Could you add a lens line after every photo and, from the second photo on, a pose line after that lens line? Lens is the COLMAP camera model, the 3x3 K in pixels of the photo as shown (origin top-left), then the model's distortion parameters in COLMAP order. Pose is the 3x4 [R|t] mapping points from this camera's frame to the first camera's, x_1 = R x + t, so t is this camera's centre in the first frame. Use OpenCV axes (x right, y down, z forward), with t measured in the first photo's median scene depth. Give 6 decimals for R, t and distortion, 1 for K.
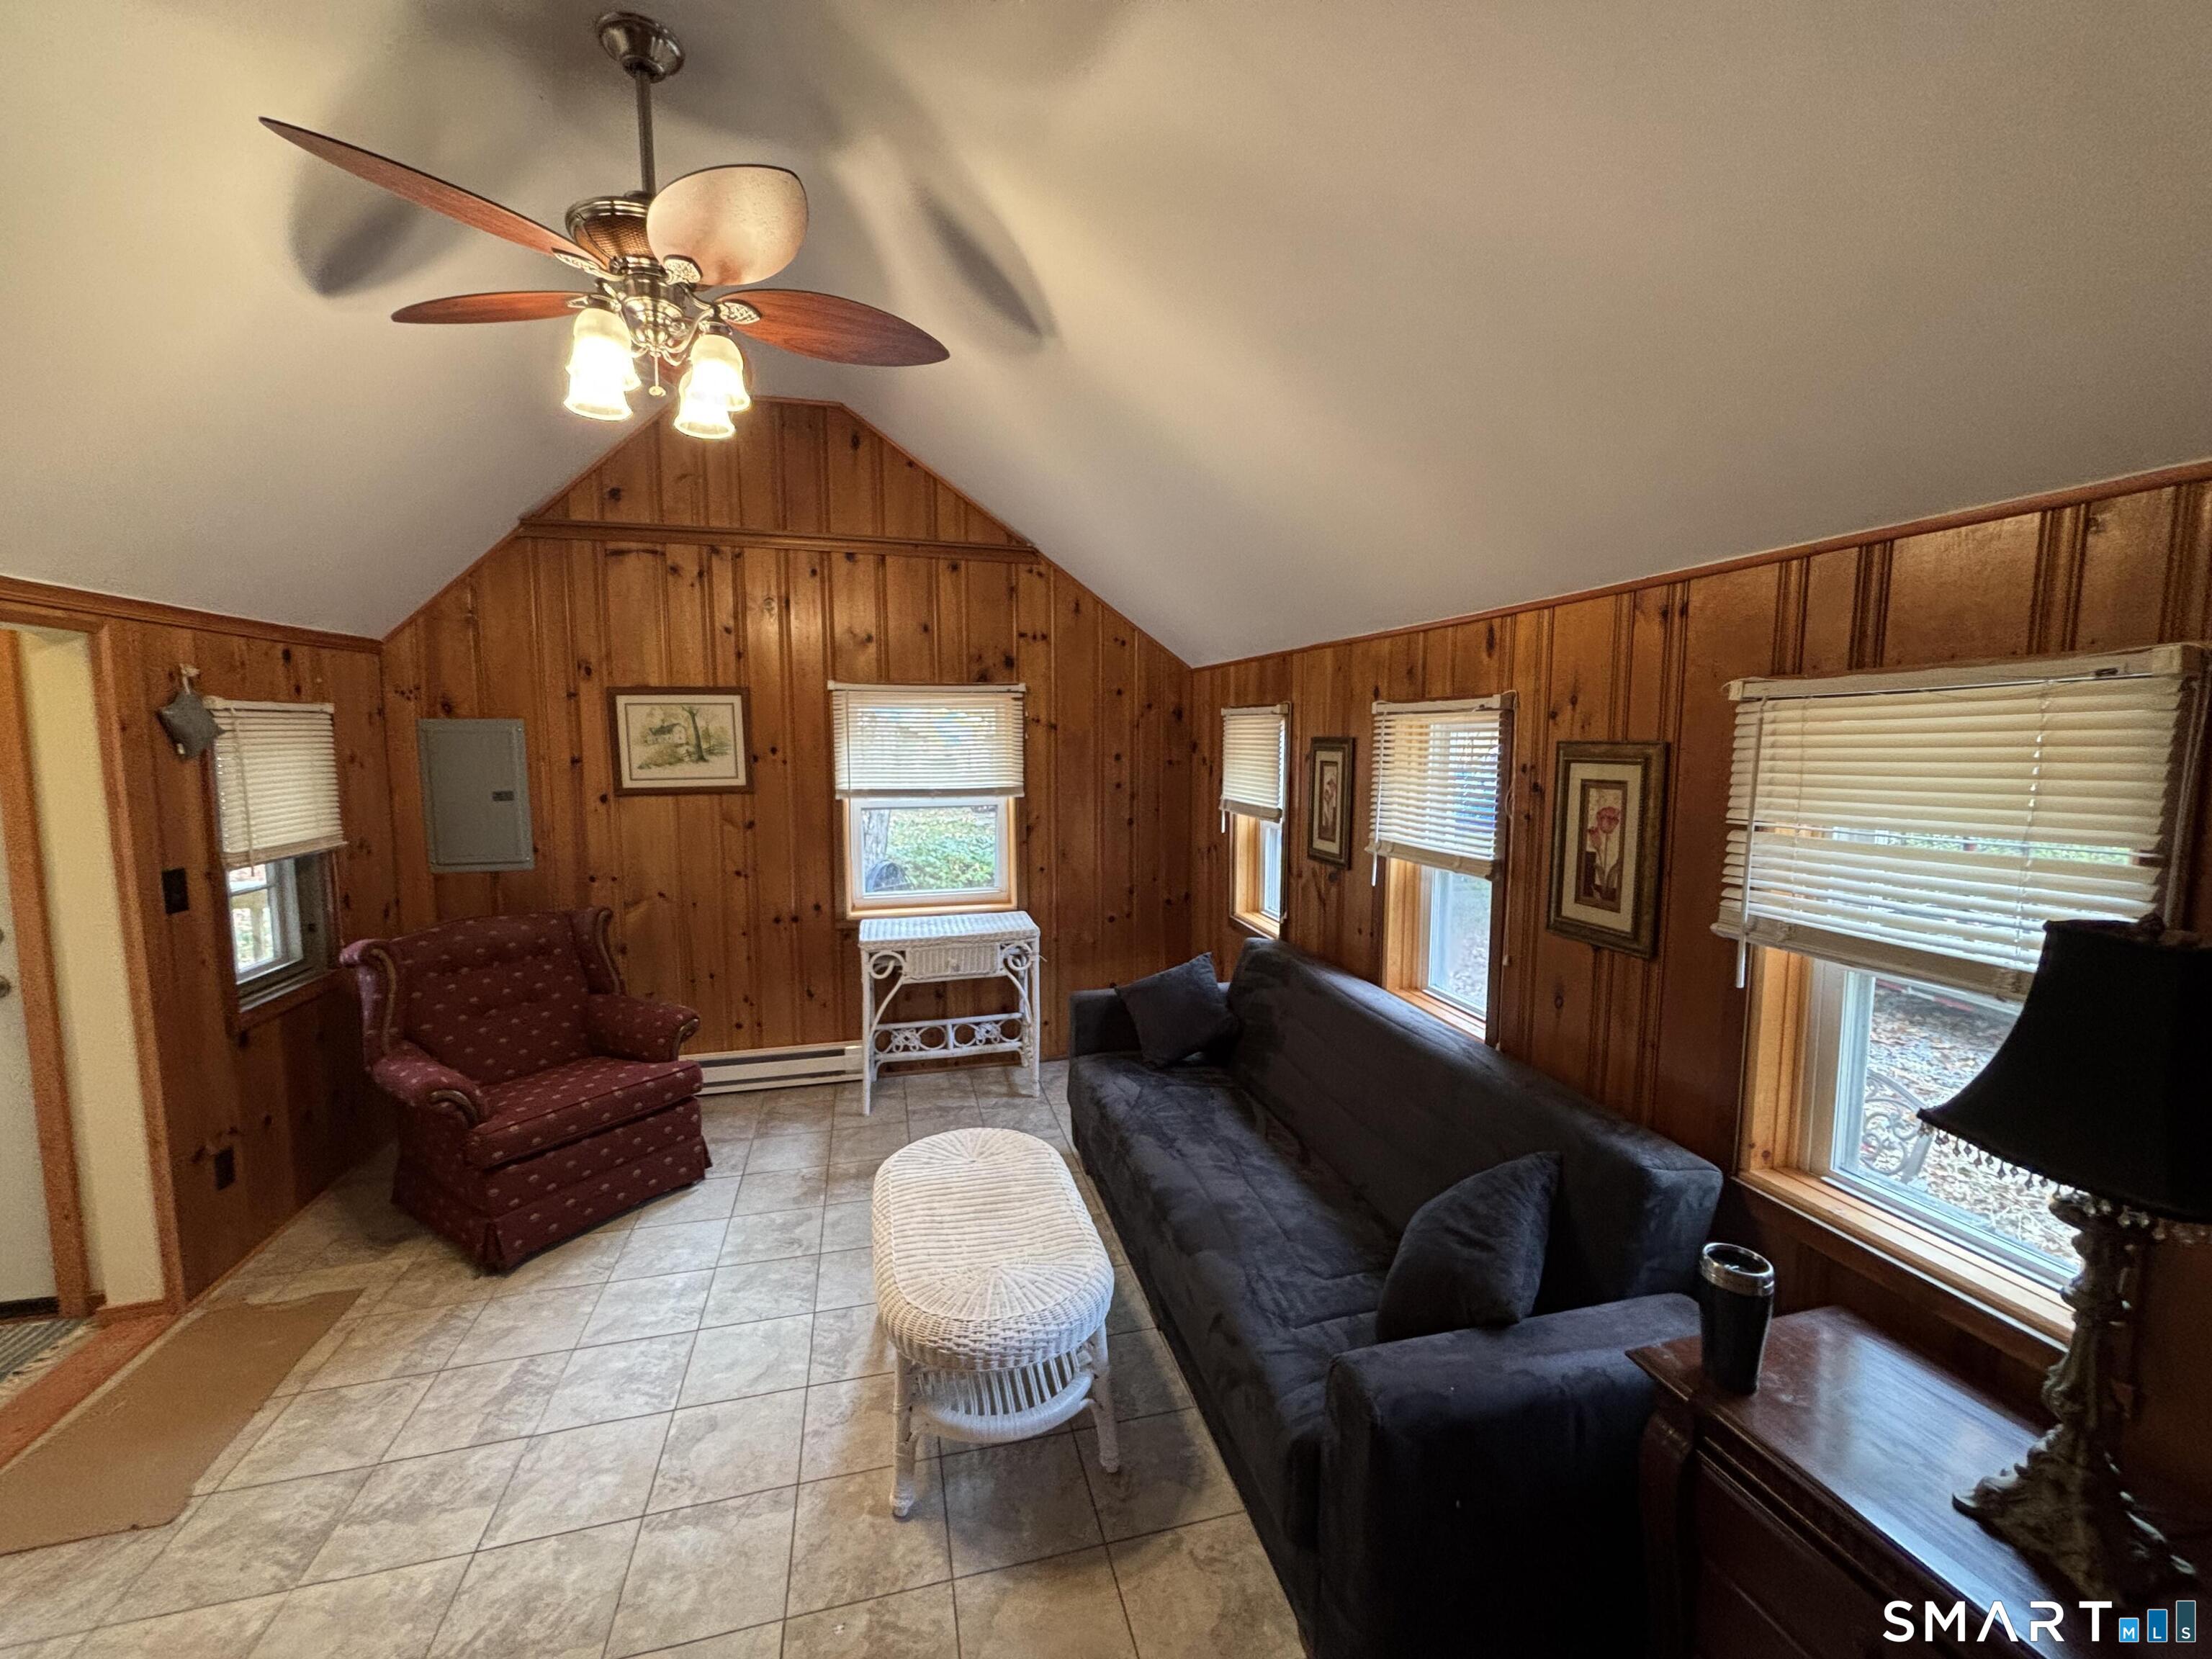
lens RADIAL K [[889.0, 0, 1104.3], [0, 889.0, 825.8], [0, 0, 1]] dist [0.003211, -0.002846]
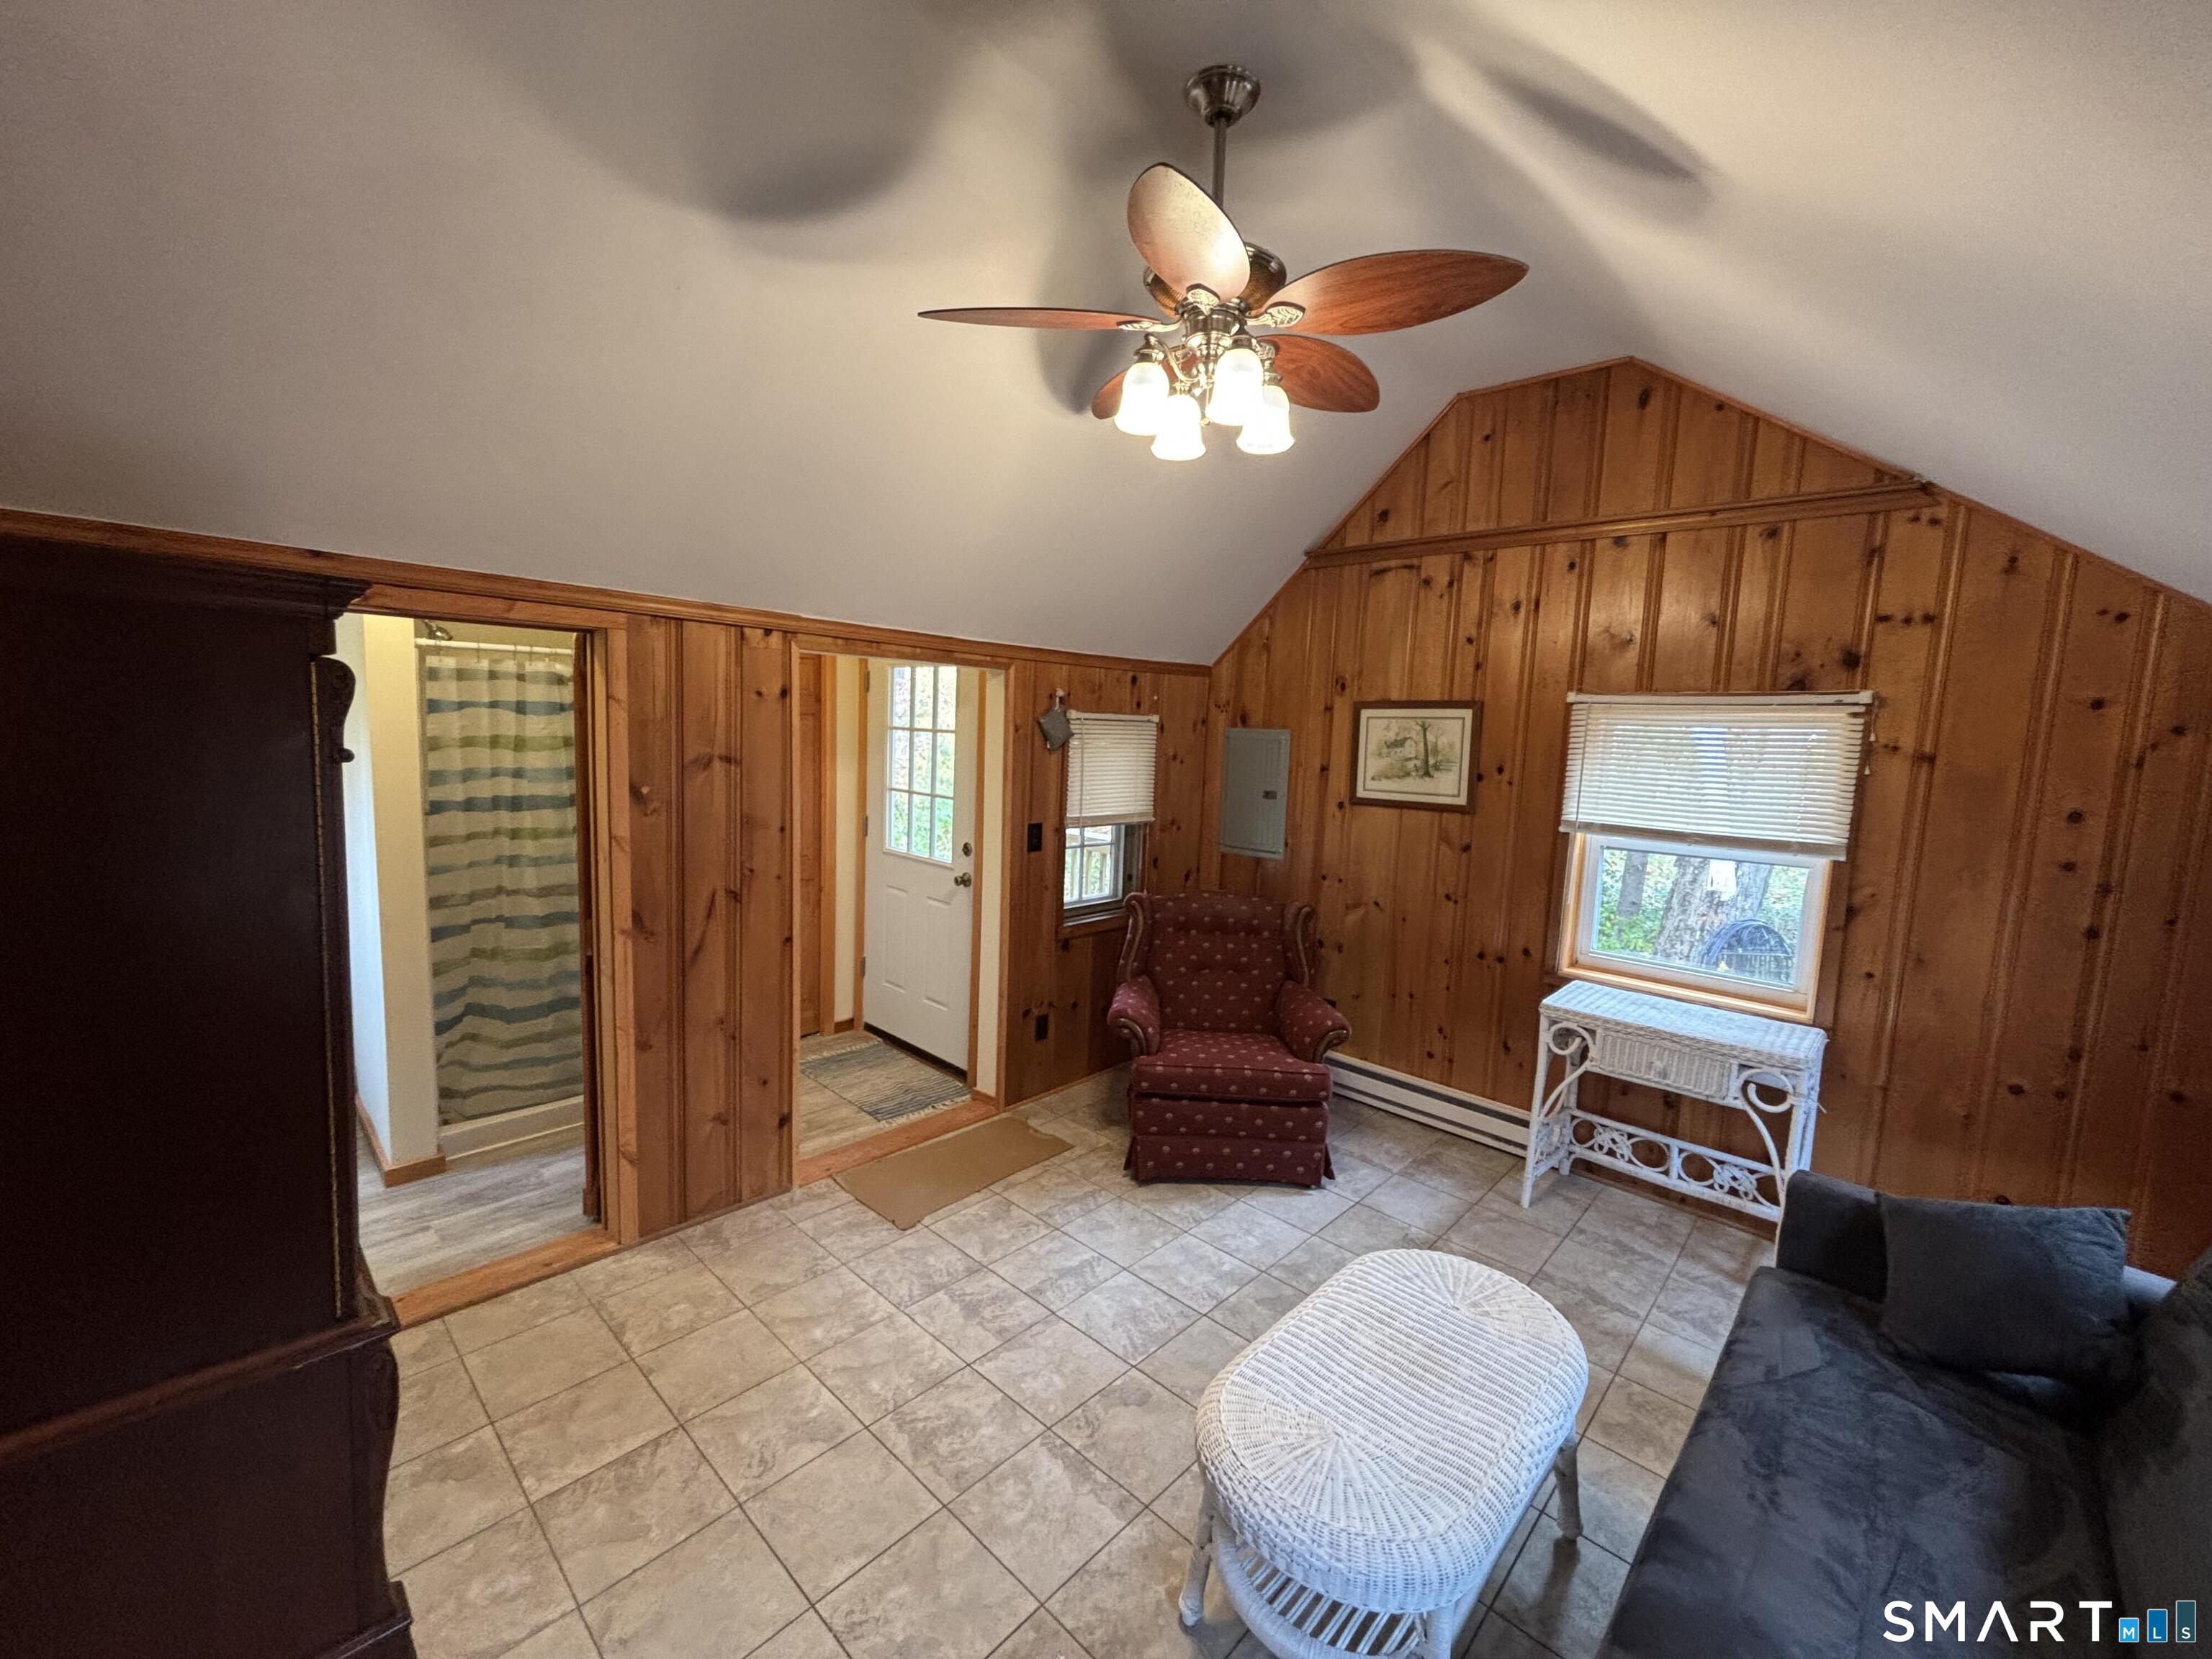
lens RADIAL K [[889.0, 0, 1104.2], [0, 889.0, 824.8], [0, 0, 1]] dist [0.003211, -0.002846]
pose [[0.531124, 0.112075, -0.839849, 0.192494], [-0.123422, 0.990874, 0.054176, -0.030464], [0.838257, 0.074881, 0.540110, 0.189052]]
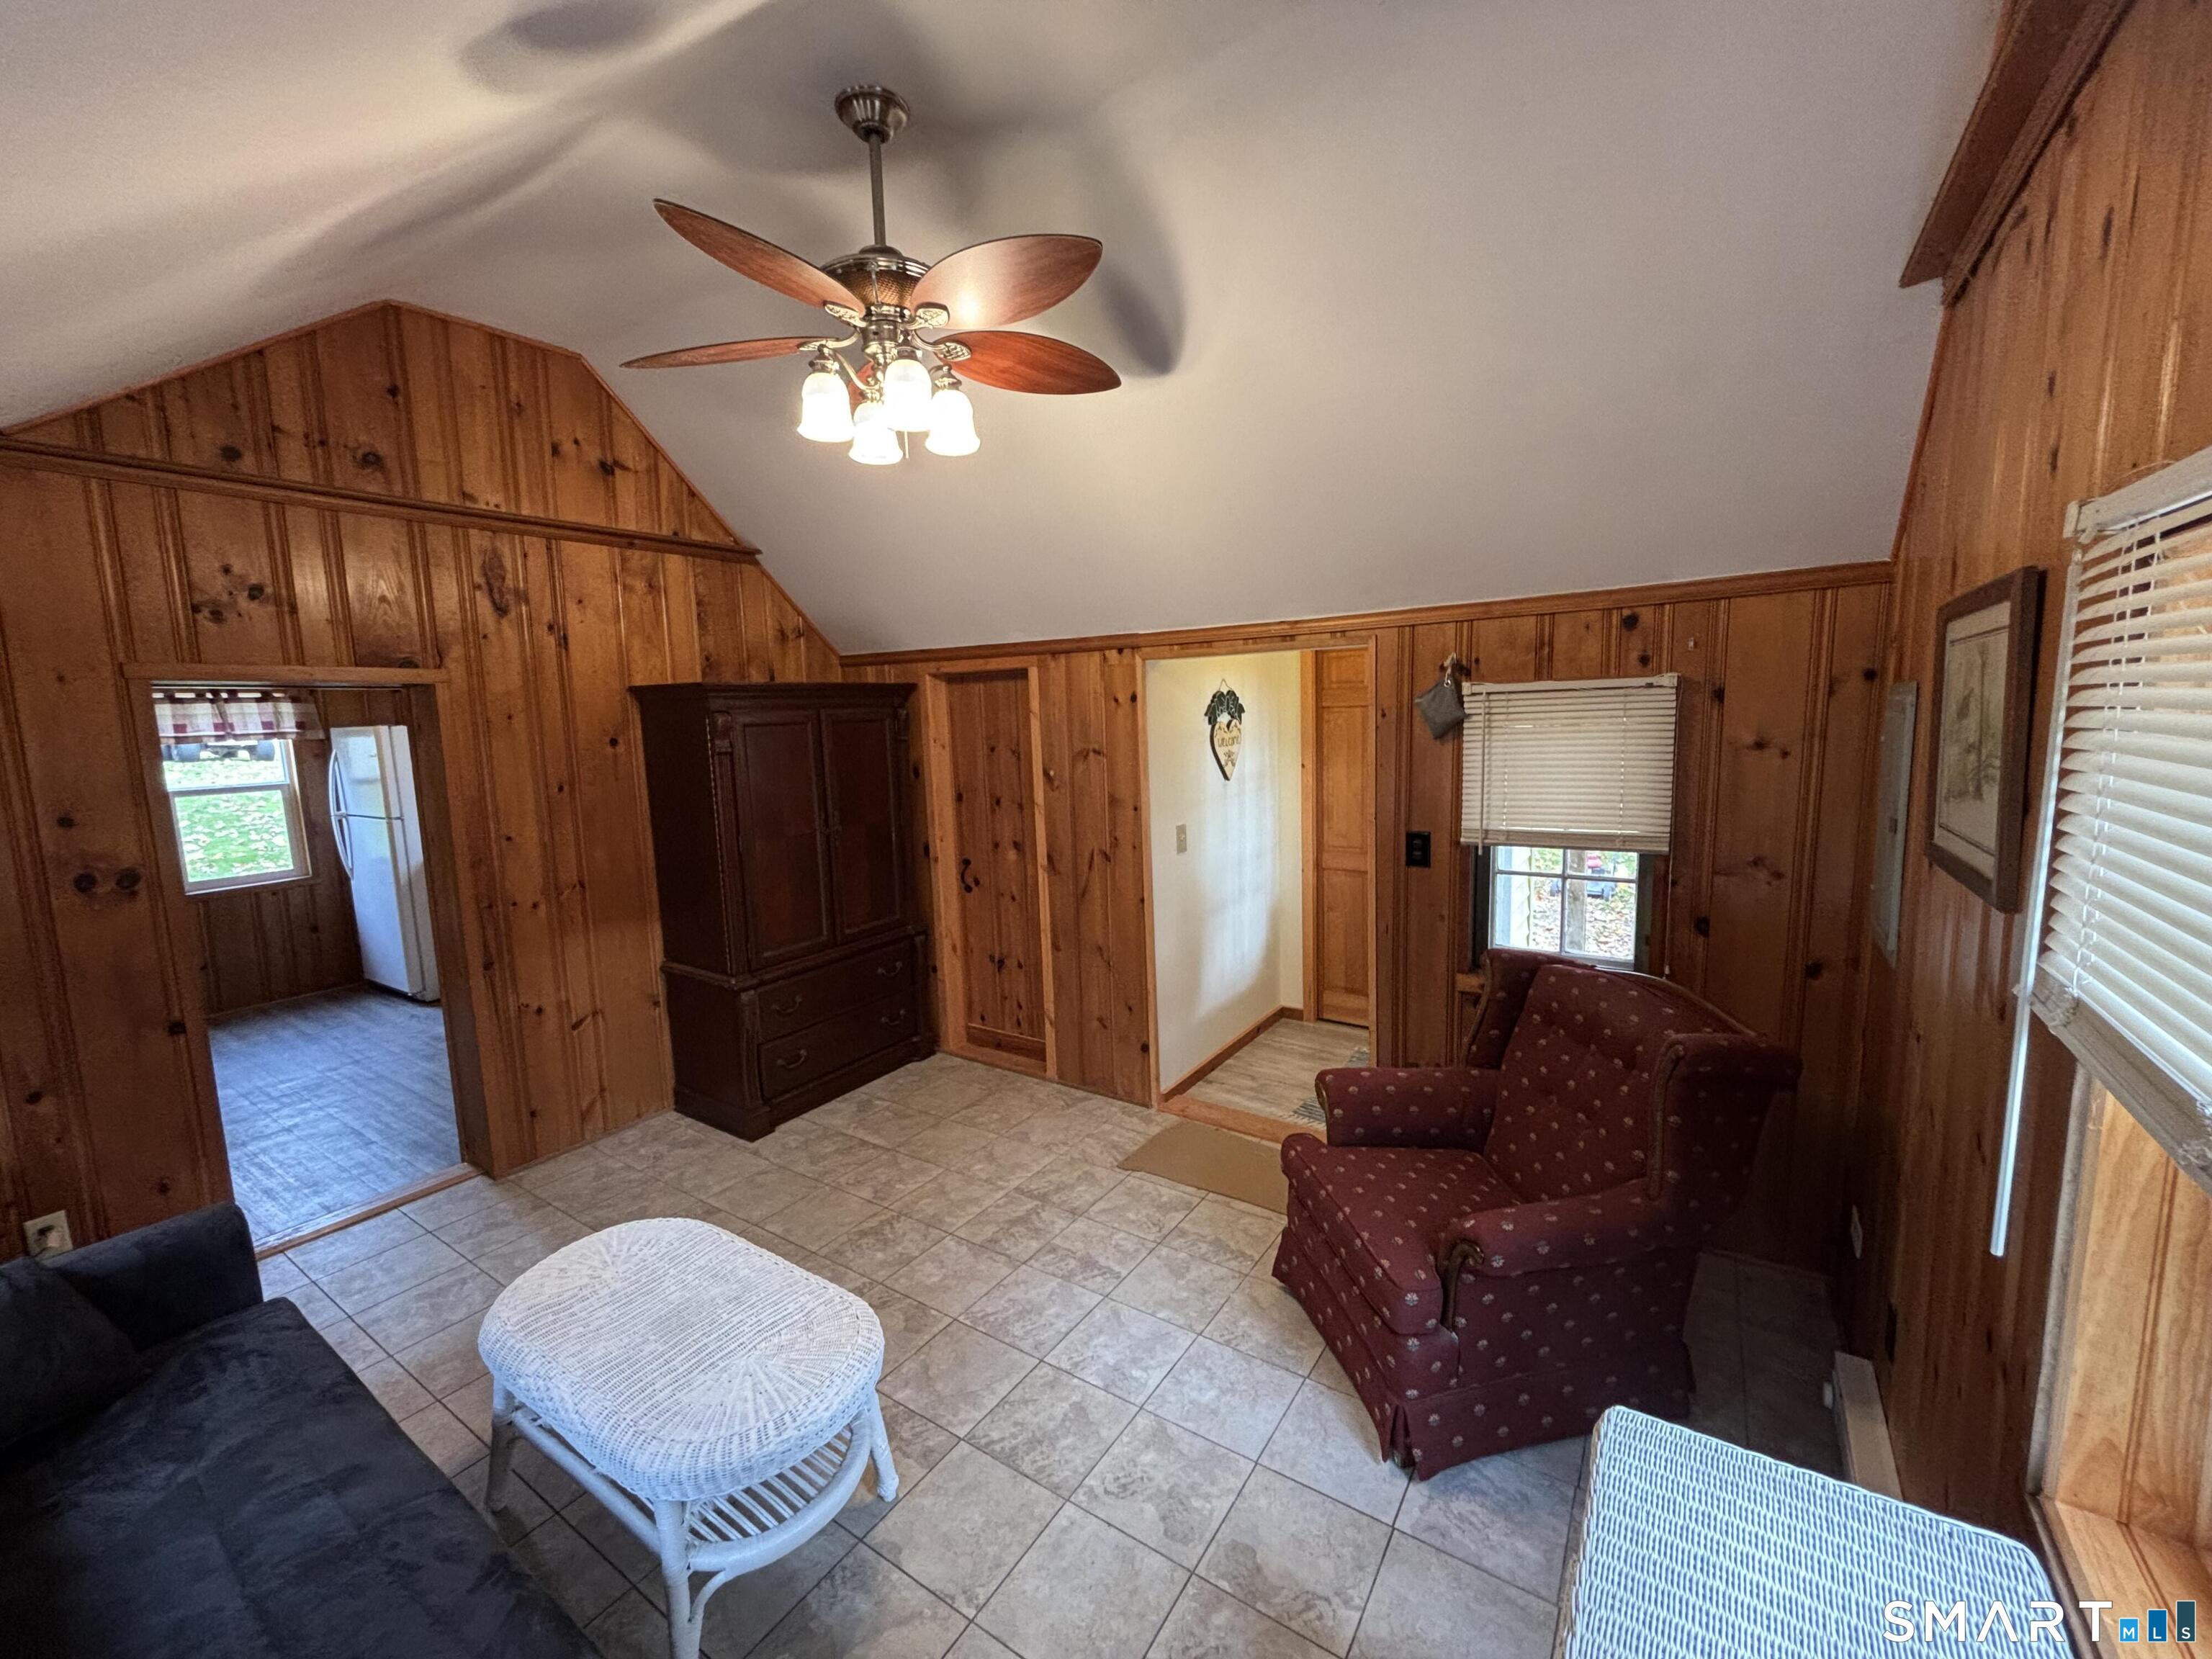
lens RADIAL K [[889.0, 0, 1107.8], [0, 889.0, 823.3], [0, 0, 1]] dist [0.003211, -0.002846]
pose [[-0.743411, 0.105442, -0.660471, 0.039543], [-0.035312, 0.979930, 0.196189, -0.122598], [0.667902, 0.169172, -0.724768, 1.066242]]
